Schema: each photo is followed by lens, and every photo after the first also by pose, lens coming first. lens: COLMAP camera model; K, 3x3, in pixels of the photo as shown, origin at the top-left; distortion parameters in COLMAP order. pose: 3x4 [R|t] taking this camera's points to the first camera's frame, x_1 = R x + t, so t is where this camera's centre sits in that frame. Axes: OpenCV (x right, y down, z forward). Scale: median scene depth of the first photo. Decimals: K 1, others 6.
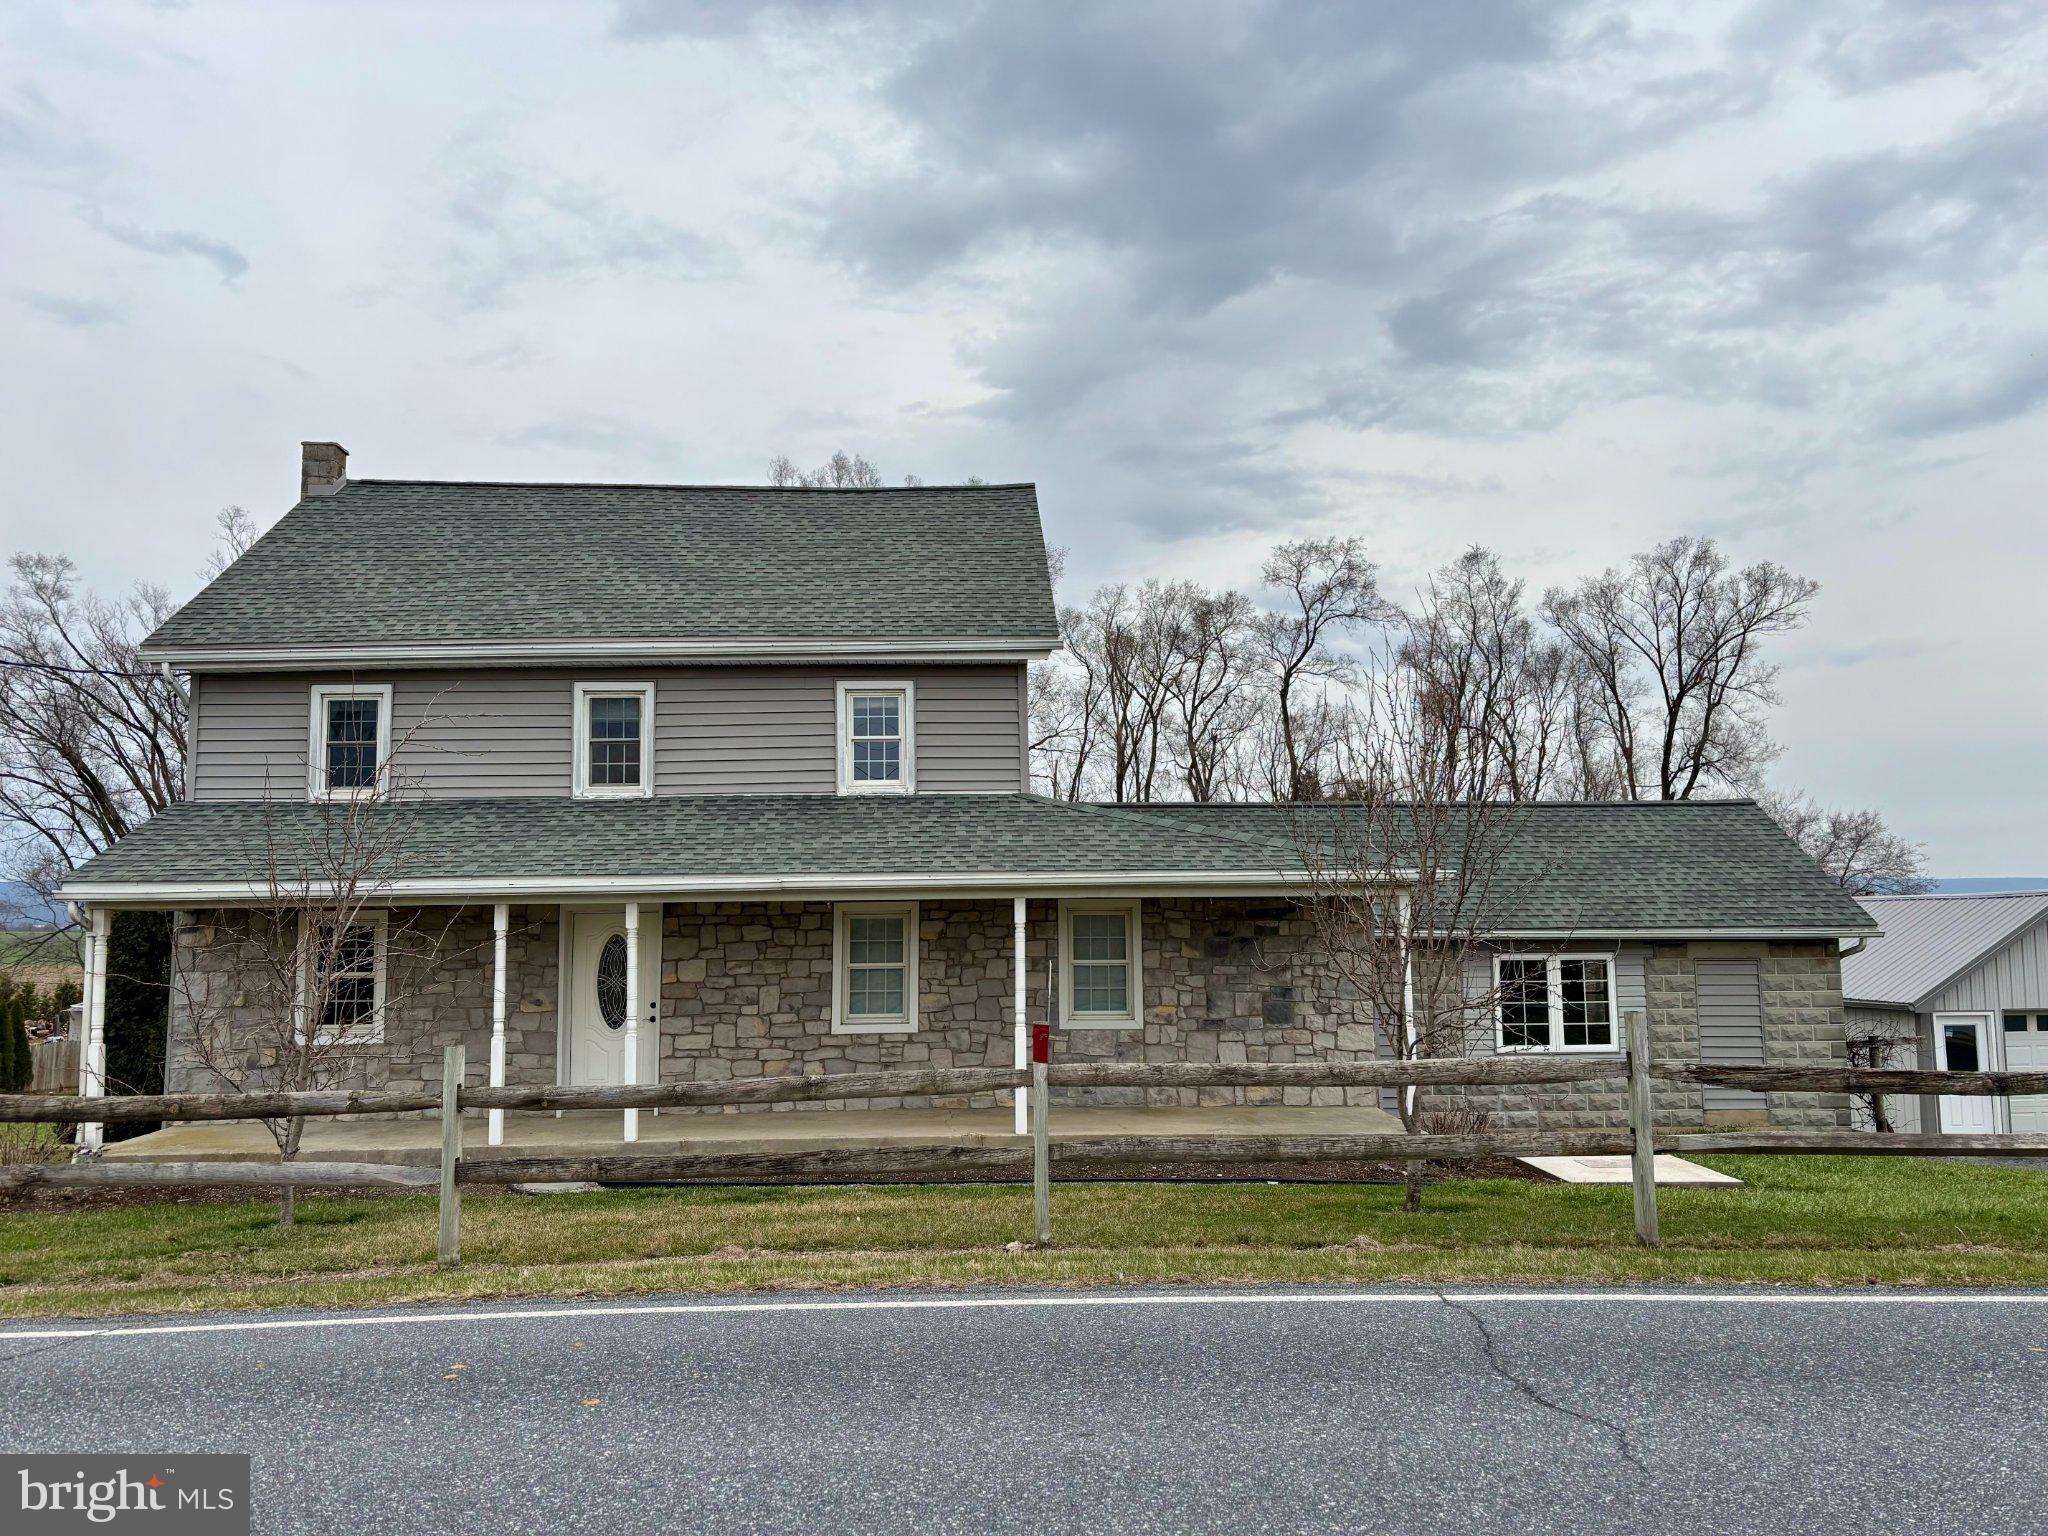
lens RADIAL K [[1671.8, 0, 983.1], [0, 1671.8, 797.6], [0, 0, 1]] dist [0.054229, -0.086103]
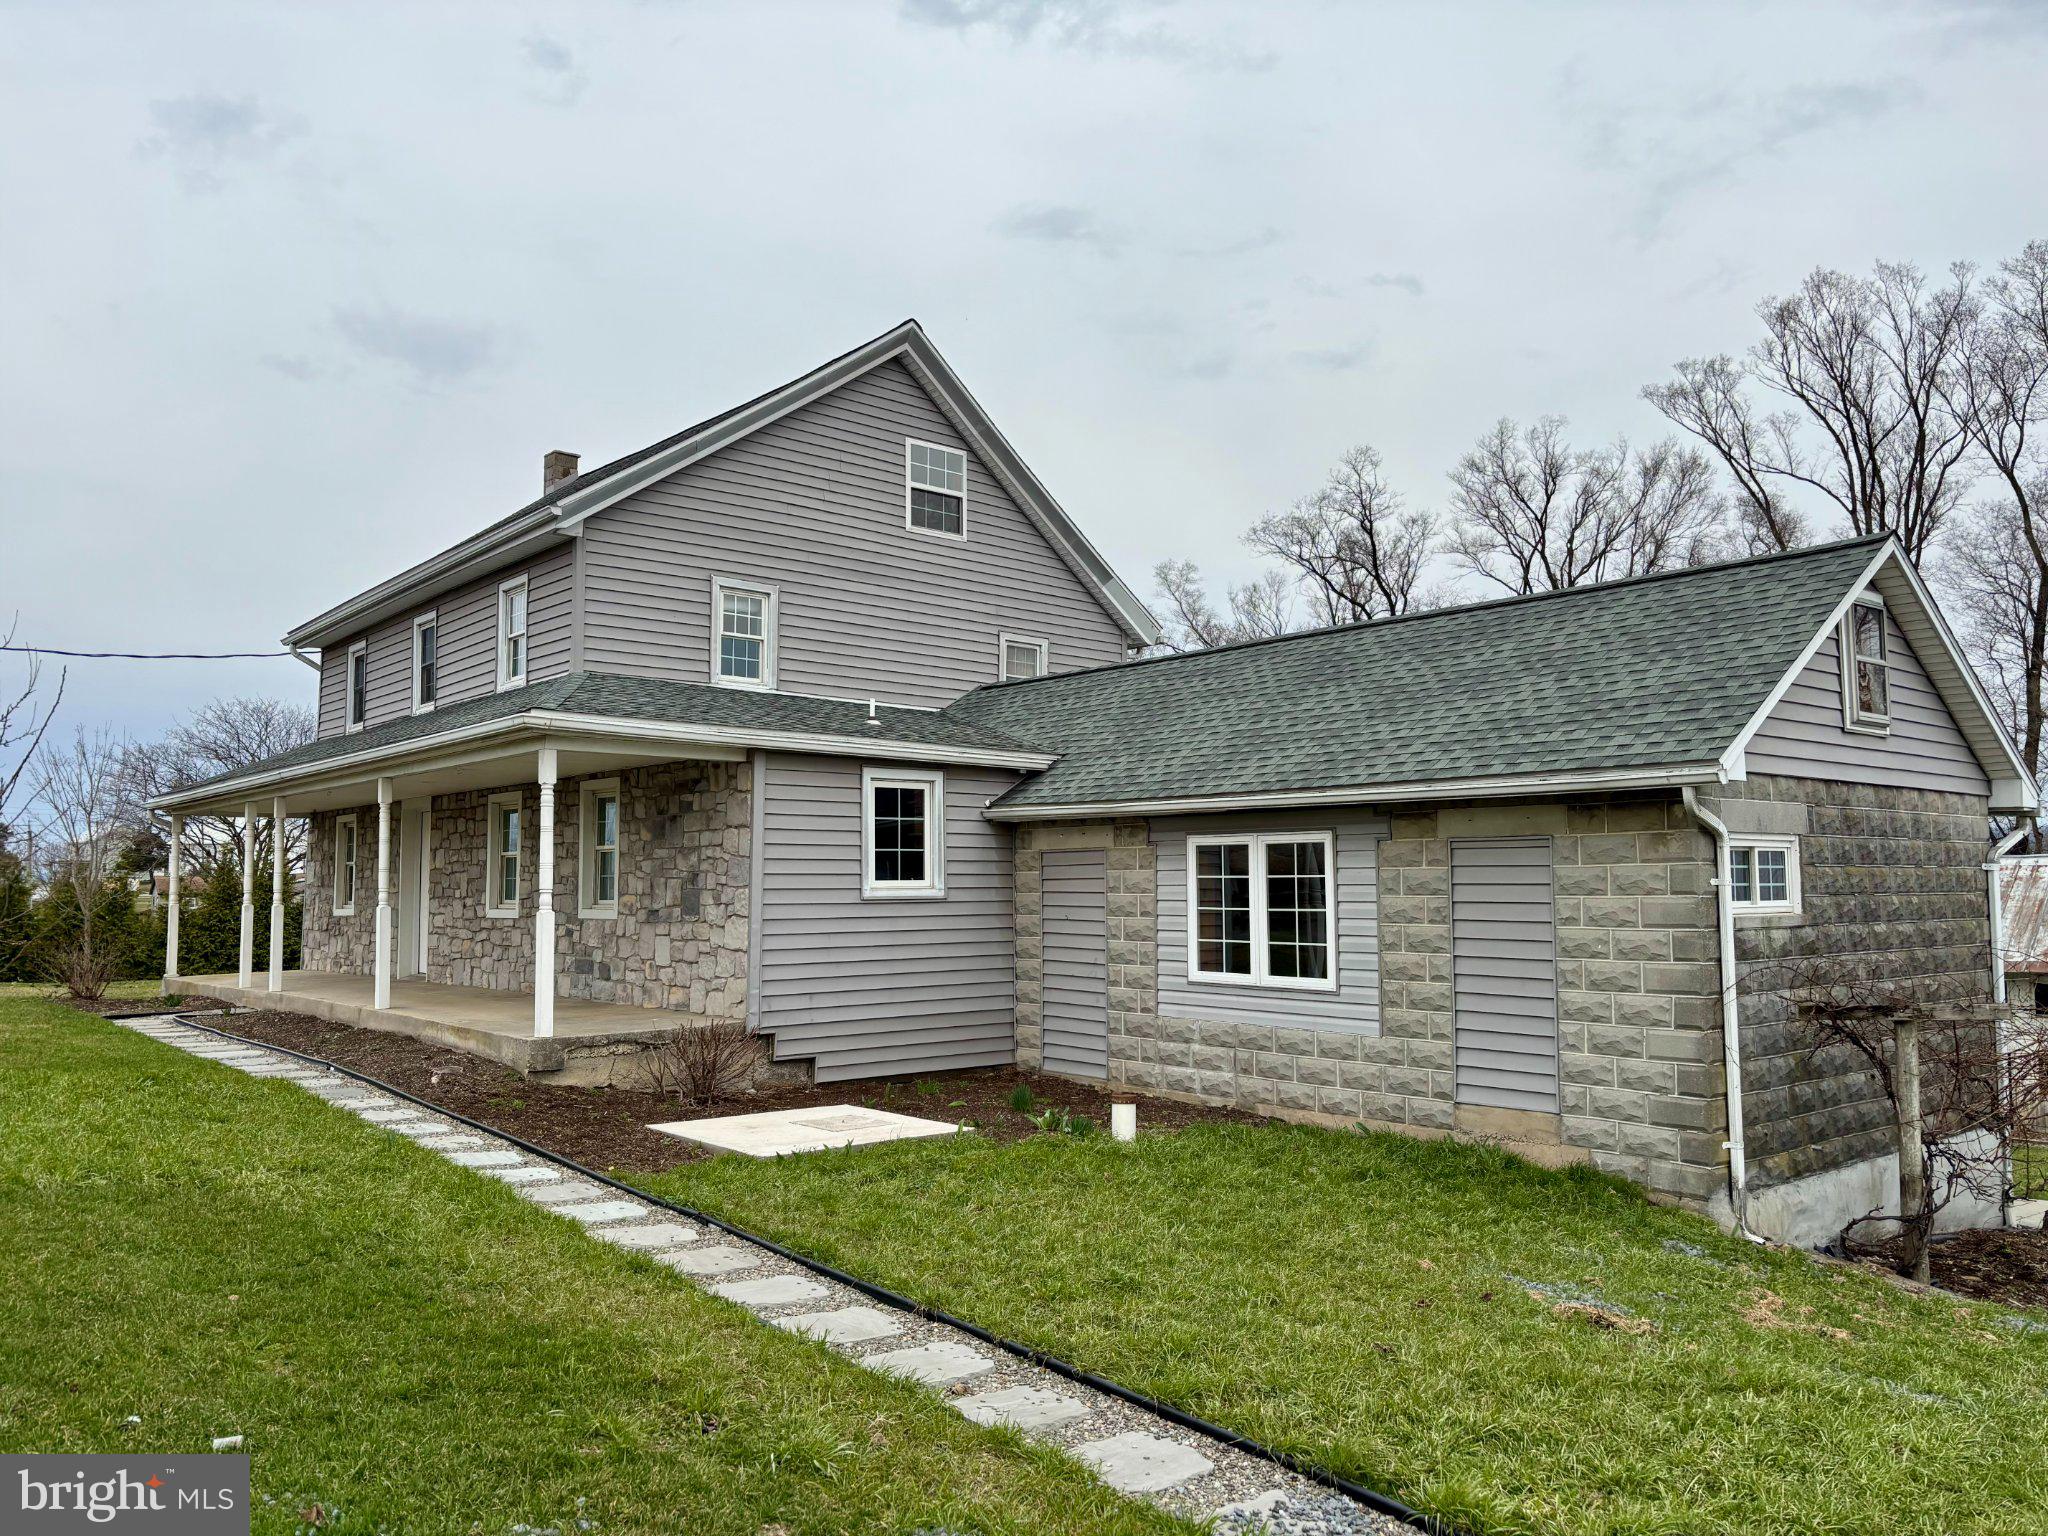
lens RADIAL K [[1544.4, 0, 1013.8], [0, 1544.4, 768.0], [0, 0, 1]] dist [0.041231, -0.036315]
pose [[0.613551, -0.054916, -0.787743, 0.753139], [0.058380, 0.998003, -0.024103, 0.076188], [0.787494, -0.031200, 0.615532, 0.560003]]
